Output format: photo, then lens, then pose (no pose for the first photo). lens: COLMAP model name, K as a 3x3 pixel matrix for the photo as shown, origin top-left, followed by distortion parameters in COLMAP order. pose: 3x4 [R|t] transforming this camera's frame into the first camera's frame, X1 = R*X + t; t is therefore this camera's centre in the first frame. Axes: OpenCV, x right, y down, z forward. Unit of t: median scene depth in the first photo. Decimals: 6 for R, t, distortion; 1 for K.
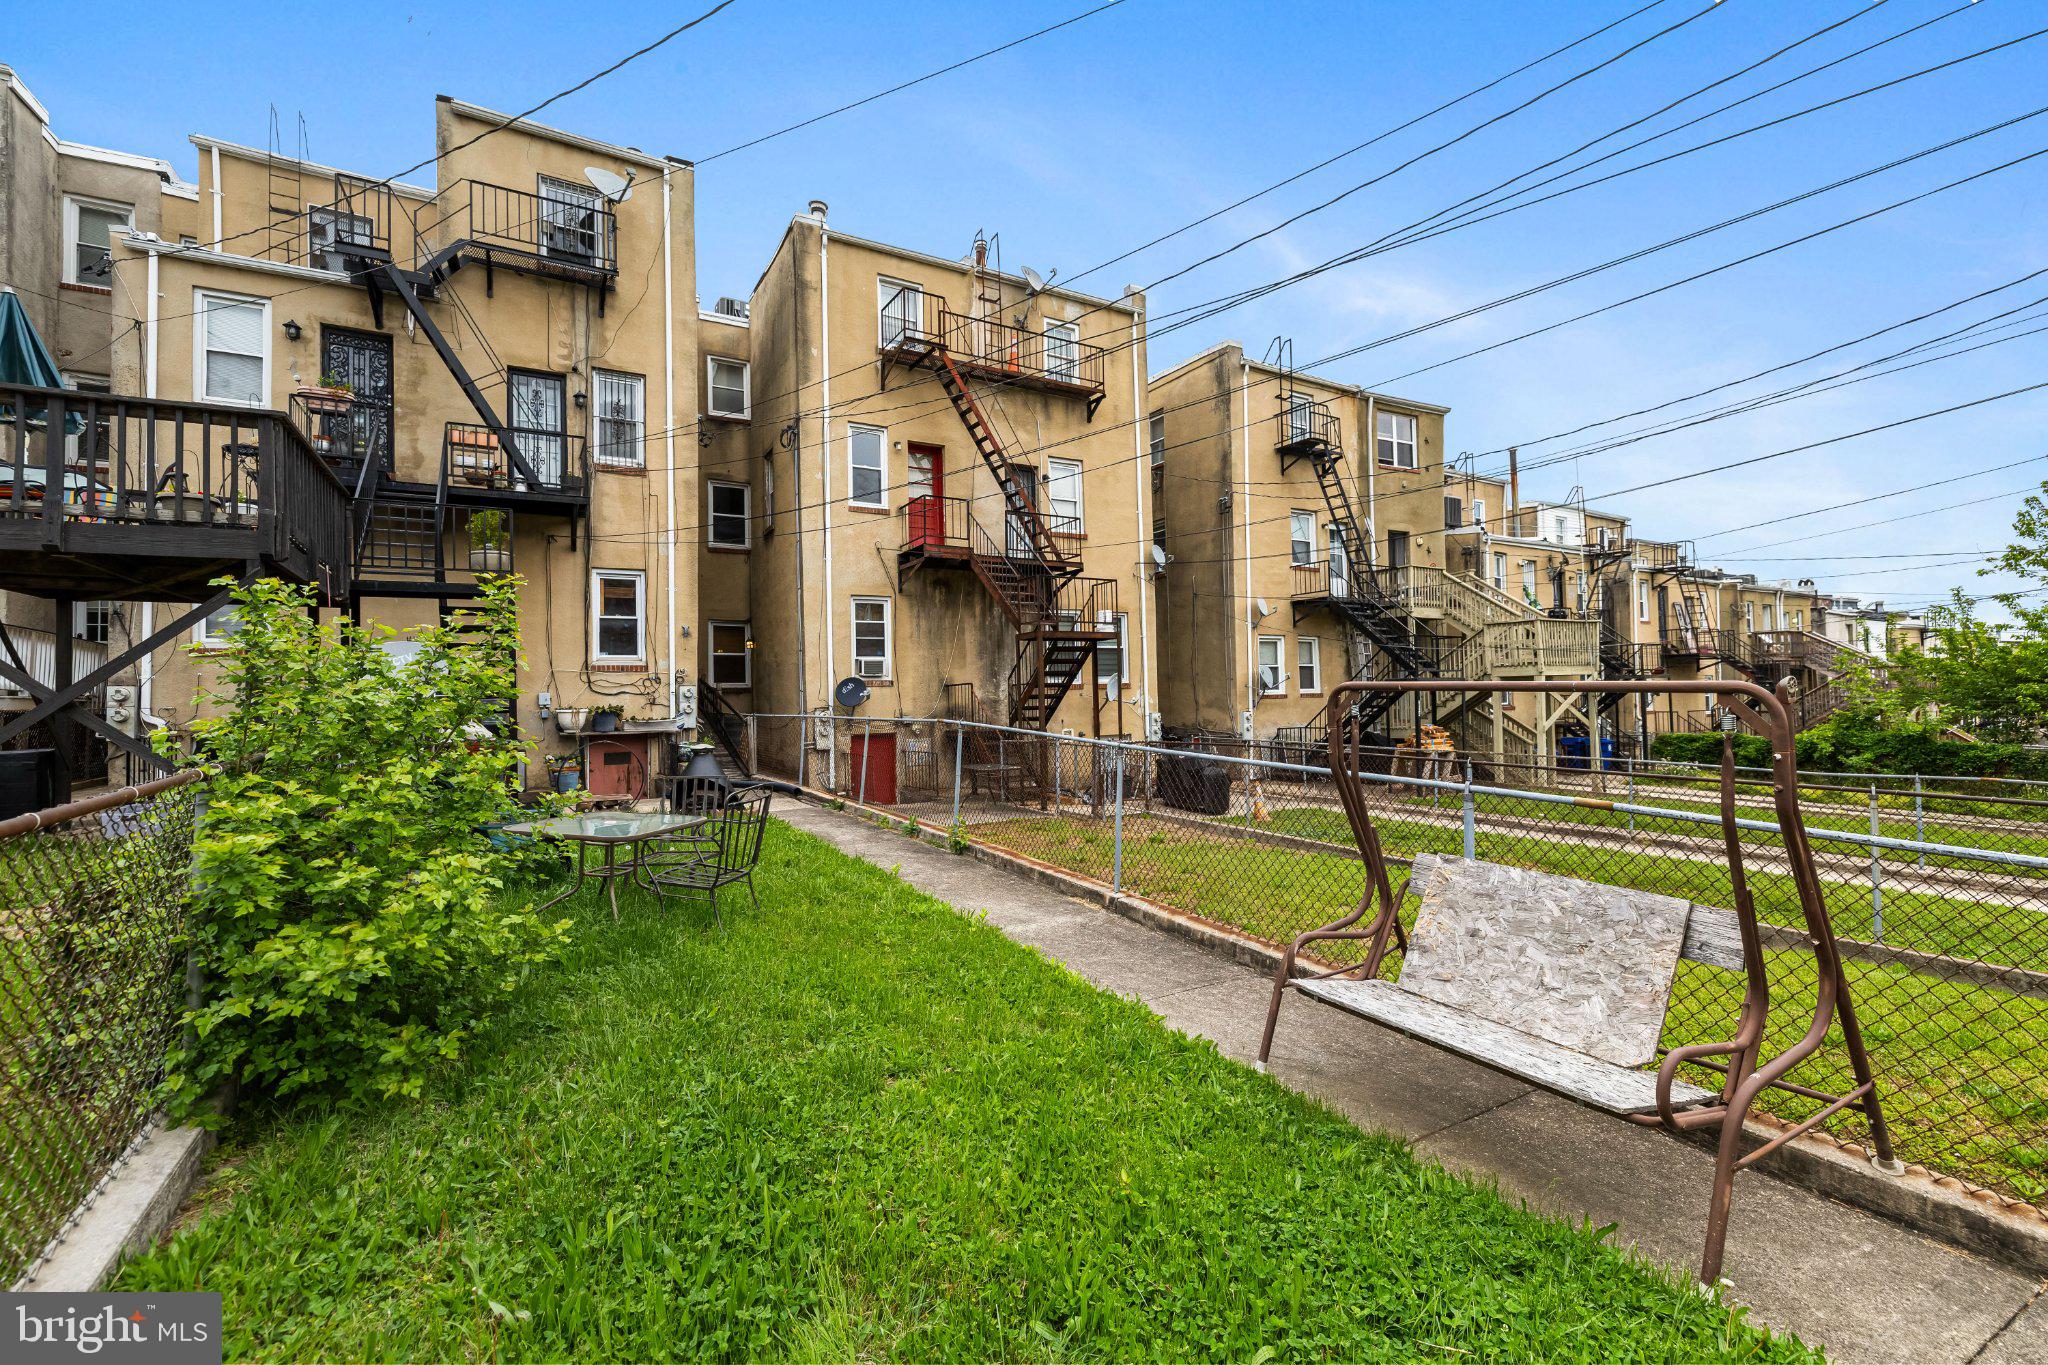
lens RADIAL K [[861.5, 0, 1028.3], [0, 861.5, 673.0], [0, 0, 1]] dist [0.003688, 0.000024]
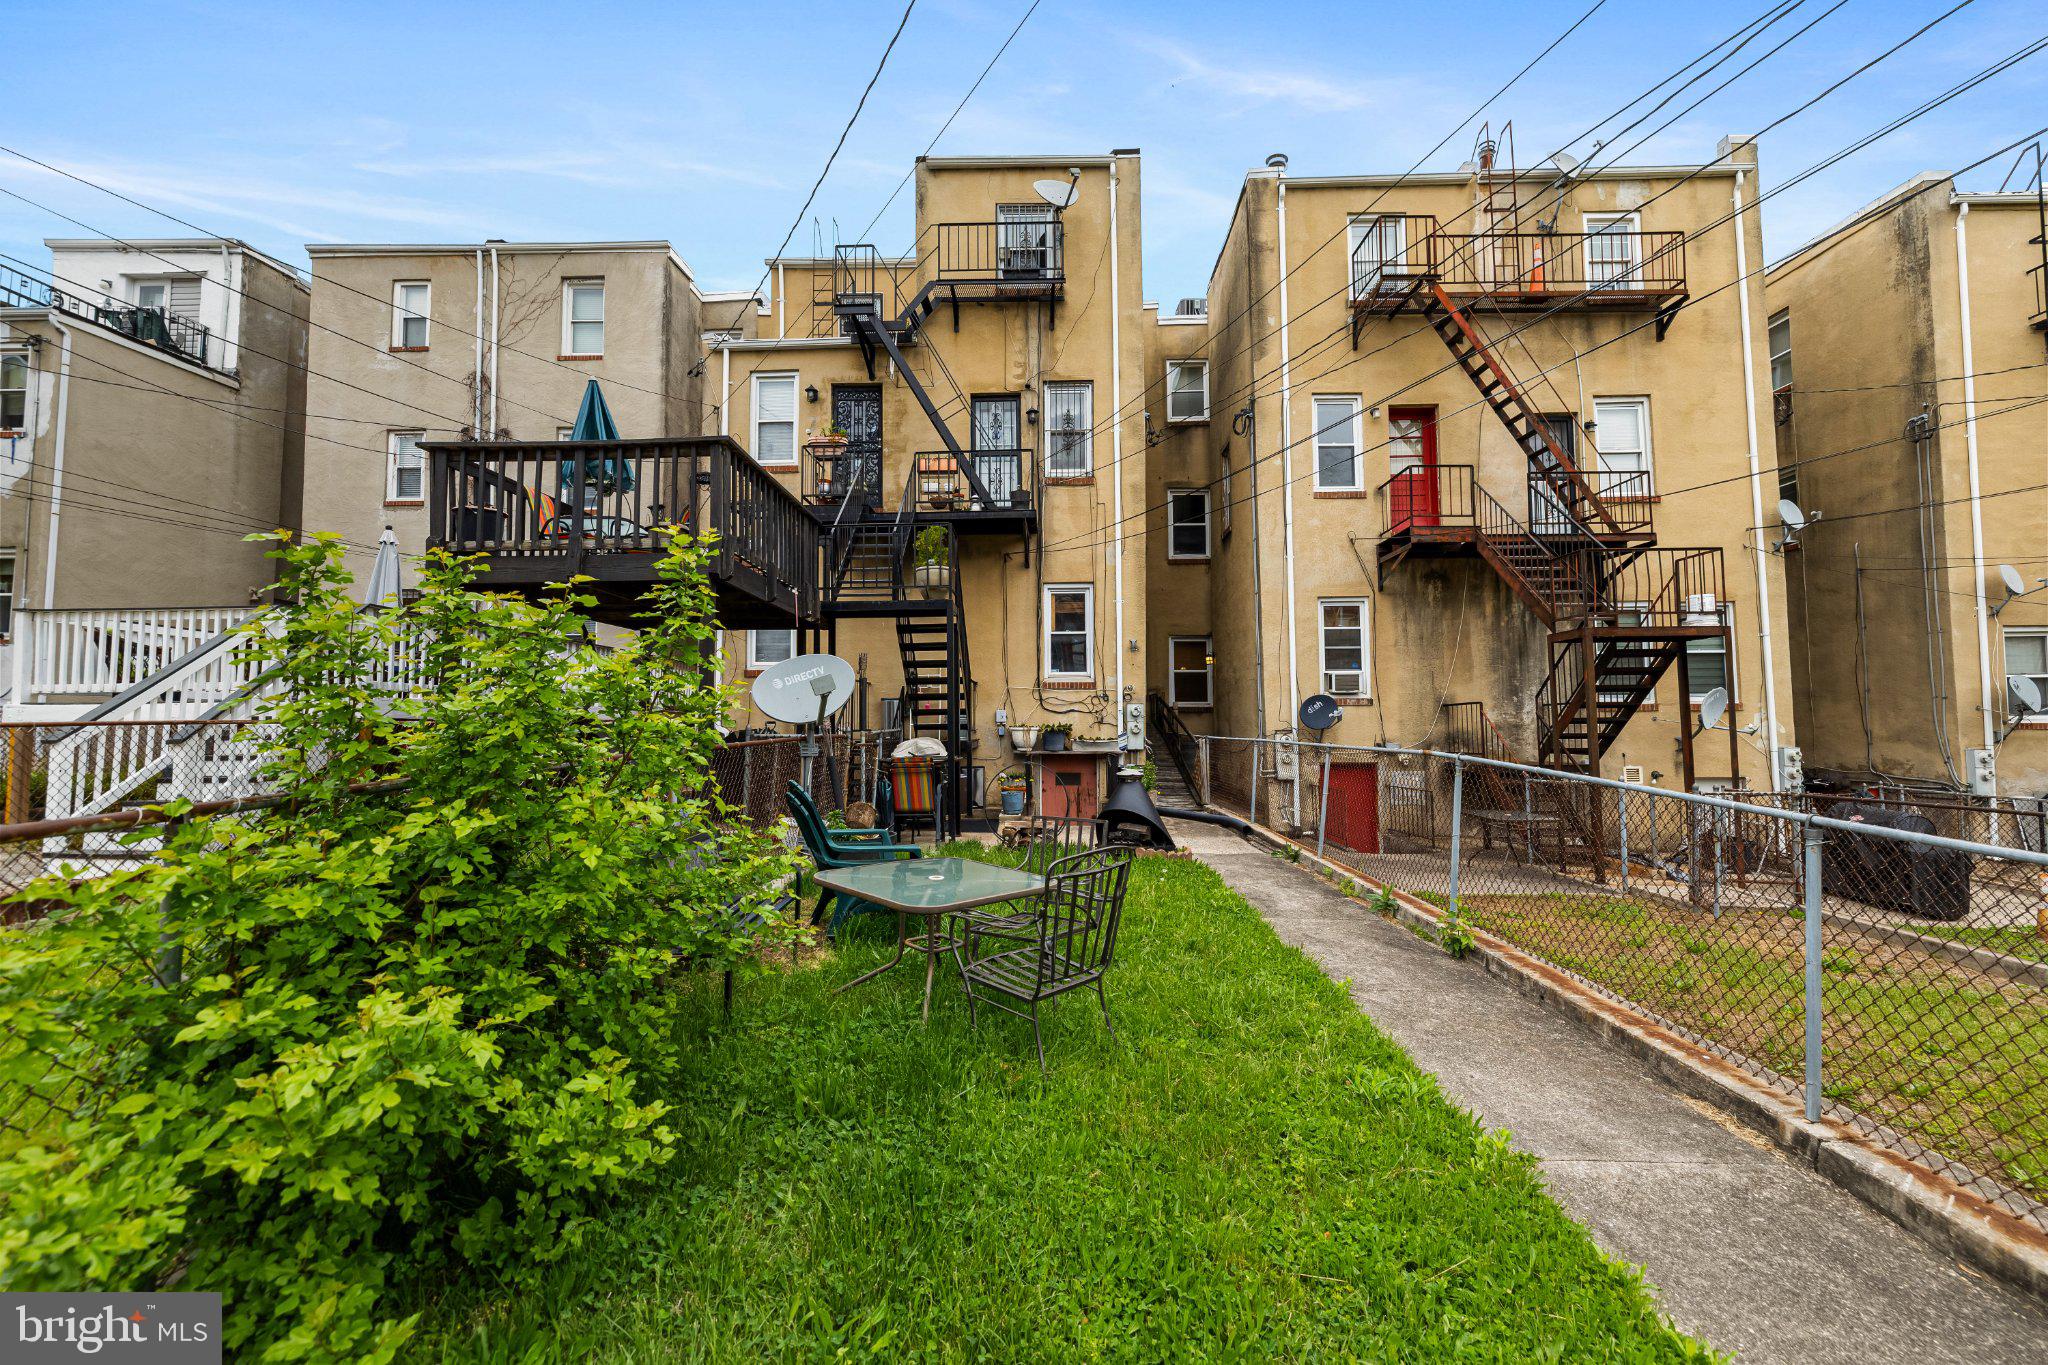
lens RADIAL K [[861.5, 0, 1028.3], [0, 861.5, 673.0], [0, 0, 1]] dist [0.003688, 0.000024]
pose [[0.851304, -0.015639, -0.524439, -0.006201], [0.002638, 0.999671, -0.025529, 0.004875], [0.524666, 0.020349, 0.851065, 0.143913]]
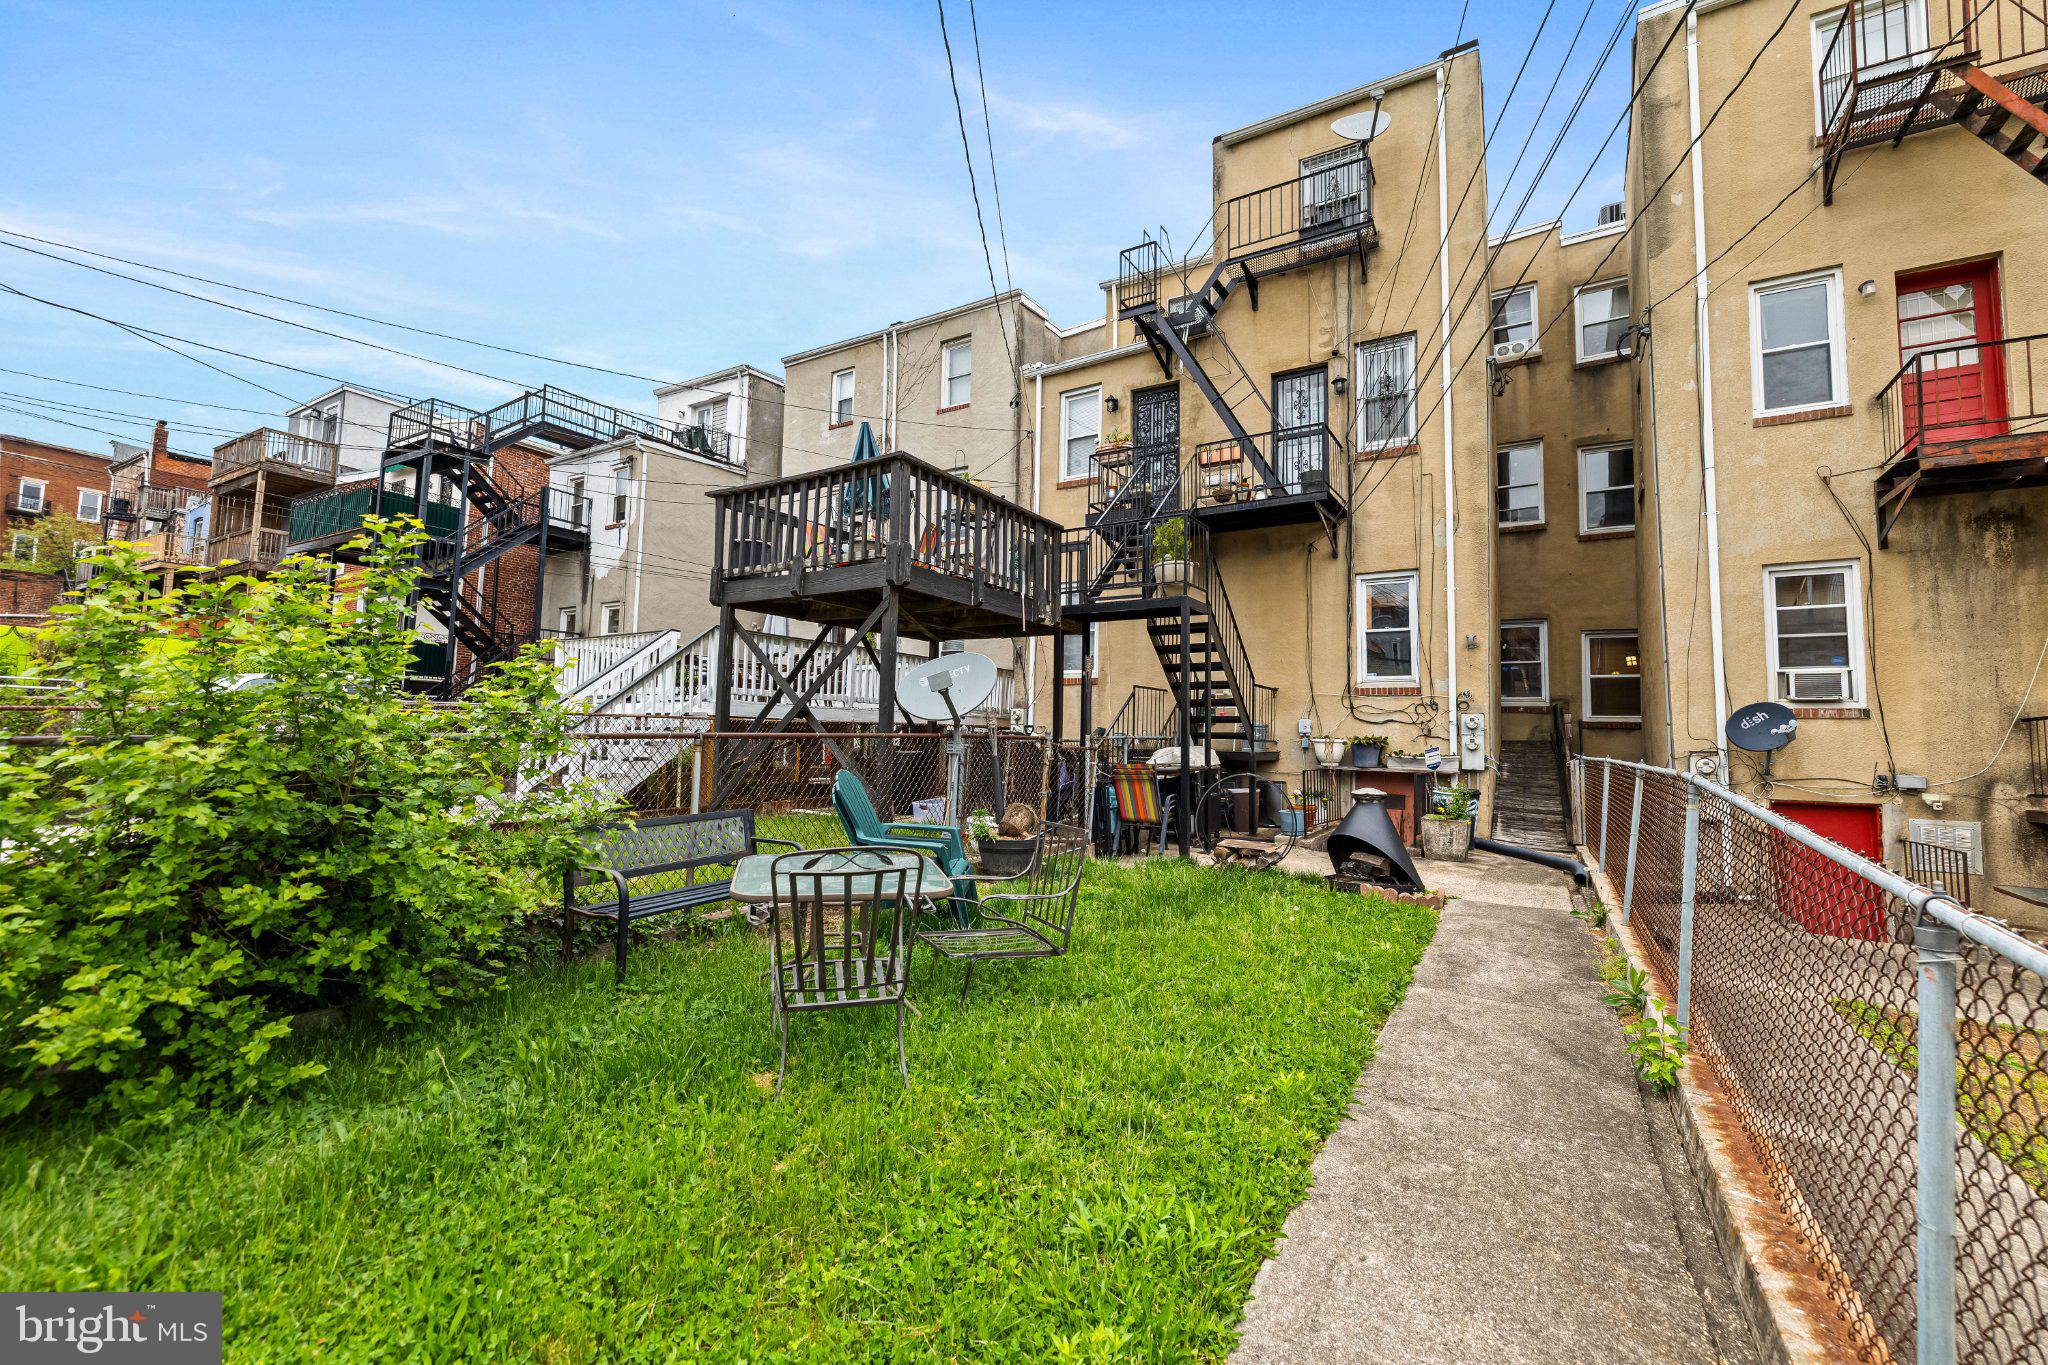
lens RADIAL K [[861.5, 0, 1028.3], [0, 861.5, 673.0], [0, 0, 1]] dist [0.003688, 0.000024]
pose [[0.475544, -0.037412, -0.878896, 0.080841], [-0.004894, 0.998967, -0.045170, 0.014750], [0.879678, 0.025781, 0.474870, 0.287205]]
